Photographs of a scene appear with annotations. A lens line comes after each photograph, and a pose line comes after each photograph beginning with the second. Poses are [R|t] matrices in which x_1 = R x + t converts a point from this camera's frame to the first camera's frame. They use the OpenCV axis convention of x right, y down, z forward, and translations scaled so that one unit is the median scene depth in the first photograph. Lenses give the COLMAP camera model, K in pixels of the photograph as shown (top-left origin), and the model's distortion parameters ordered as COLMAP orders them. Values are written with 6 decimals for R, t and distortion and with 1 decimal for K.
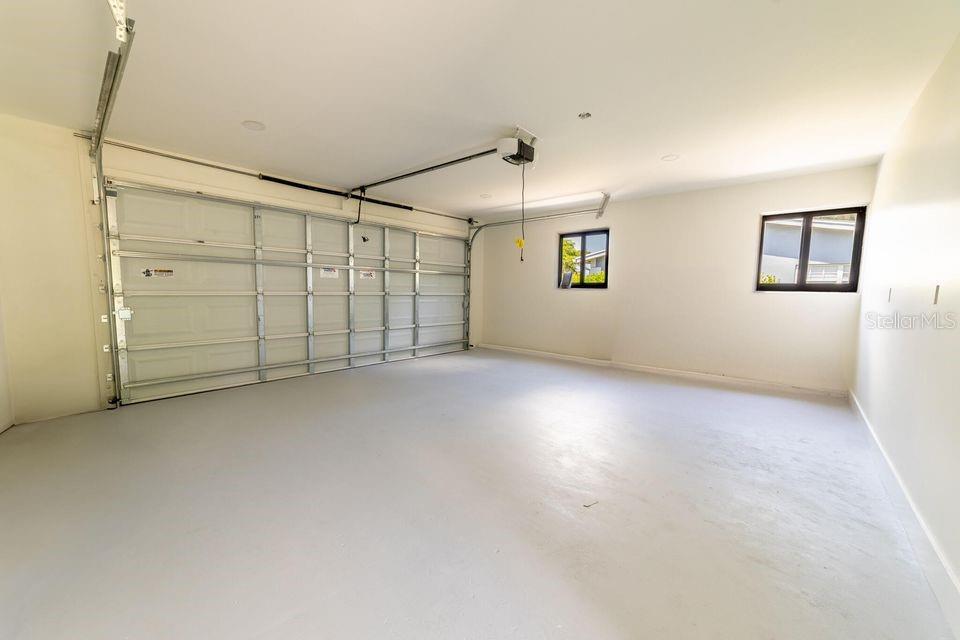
lens RADIAL K [[363.8, 0, 480.0], [0, 363.8, 320.0], [0, 0, 1]] dist [-0.001111, 0.005945]
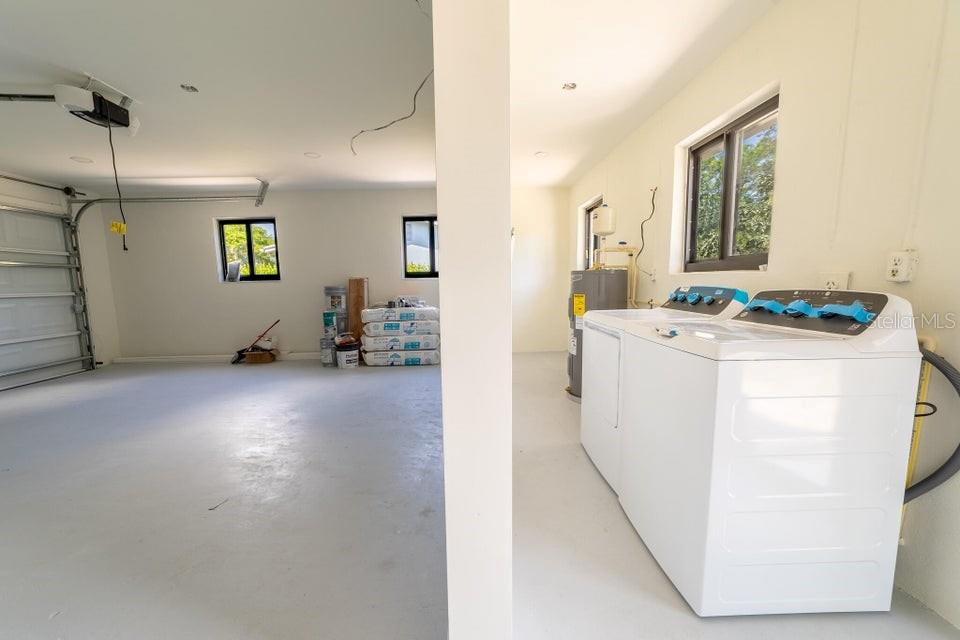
lens RADIAL K [[363.8, 0, 480.0], [0, 363.8, 320.0], [0, 0, 1]] dist [-0.001111, 0.005945]
pose [[0.759327, -0.103760, 0.642383, 0.112215], [0.086325, 0.994542, 0.058602, 0.008077], [-0.644958, 0.010956, 0.764140, -0.082508]]
